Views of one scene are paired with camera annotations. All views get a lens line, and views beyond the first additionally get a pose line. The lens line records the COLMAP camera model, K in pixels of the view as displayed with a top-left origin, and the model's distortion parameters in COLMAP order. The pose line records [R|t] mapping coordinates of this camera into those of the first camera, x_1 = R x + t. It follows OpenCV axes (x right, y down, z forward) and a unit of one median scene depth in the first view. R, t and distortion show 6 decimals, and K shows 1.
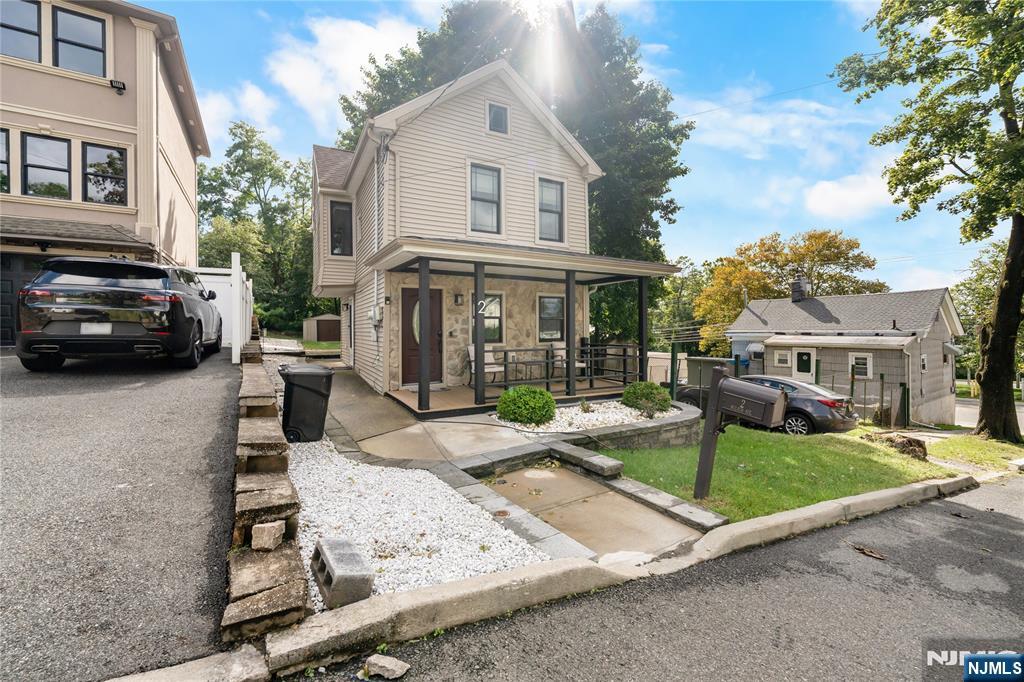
lens RADIAL K [[409.4, 0, 511.4], [0, 409.4, 333.9], [0, 0, 1]] dist [-0.000529, -0.000366]
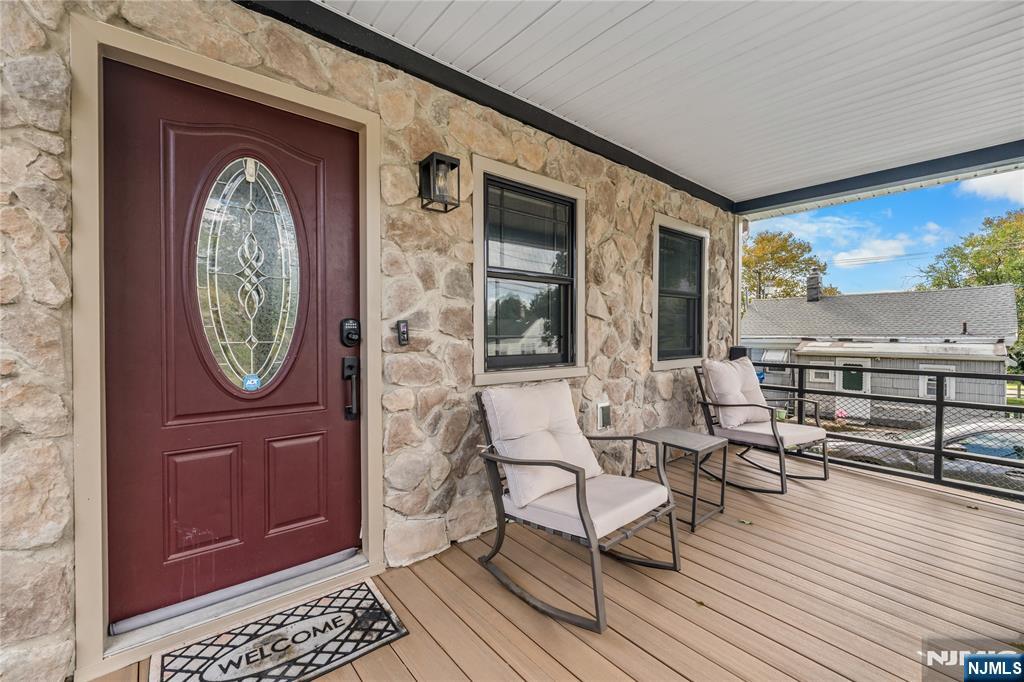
lens RADIAL K [[415.6, 0, 512.1], [0, 415.6, 348.5], [0, 0, 1]] dist [-0.000396, -0.000087]
pose [[0.982739, -0.000686, 0.184994, -0.129007], [-0.003216, 0.999779, 0.020789, 0.003095], [-0.184968, -0.021026, 0.982520, 0.754737]]
